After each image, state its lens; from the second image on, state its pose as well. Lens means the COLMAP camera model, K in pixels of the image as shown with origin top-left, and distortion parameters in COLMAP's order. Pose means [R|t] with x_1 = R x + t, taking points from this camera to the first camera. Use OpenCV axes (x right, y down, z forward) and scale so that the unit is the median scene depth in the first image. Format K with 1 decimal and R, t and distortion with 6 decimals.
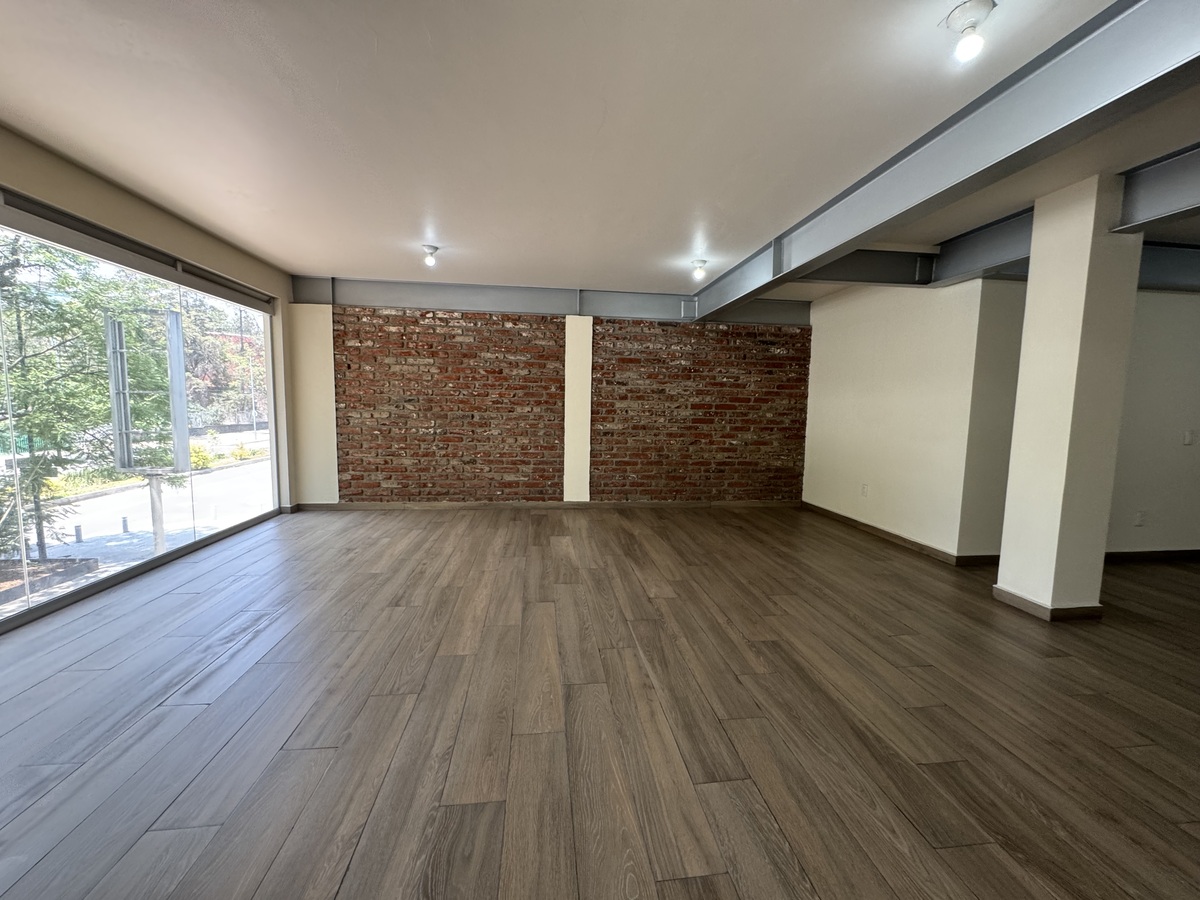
lens RADIAL K [[478.6, 0, 600.0], [0, 478.6, 450.0], [0, 0, 1]] dist [-0.002883, 0.000073]
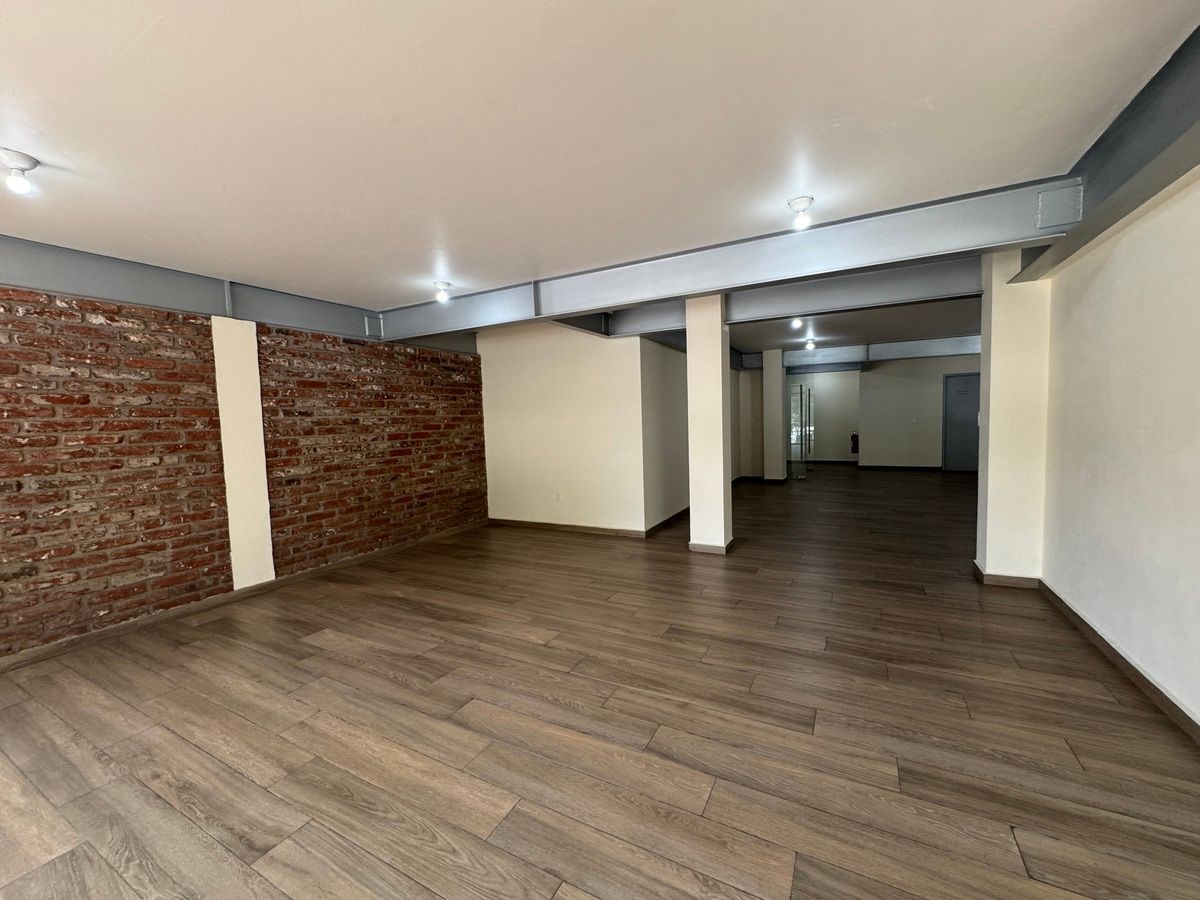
lens RADIAL K [[478.6, 0, 600.0], [0, 478.6, 450.0], [0, 0, 1]] dist [-0.002883, 0.000073]
pose [[0.580756, -0.089591, 0.809133, -0.307345], [0.119038, 0.992588, 0.024465, -0.044845], [-0.805327, 0.082109, 0.587117, 0.178860]]
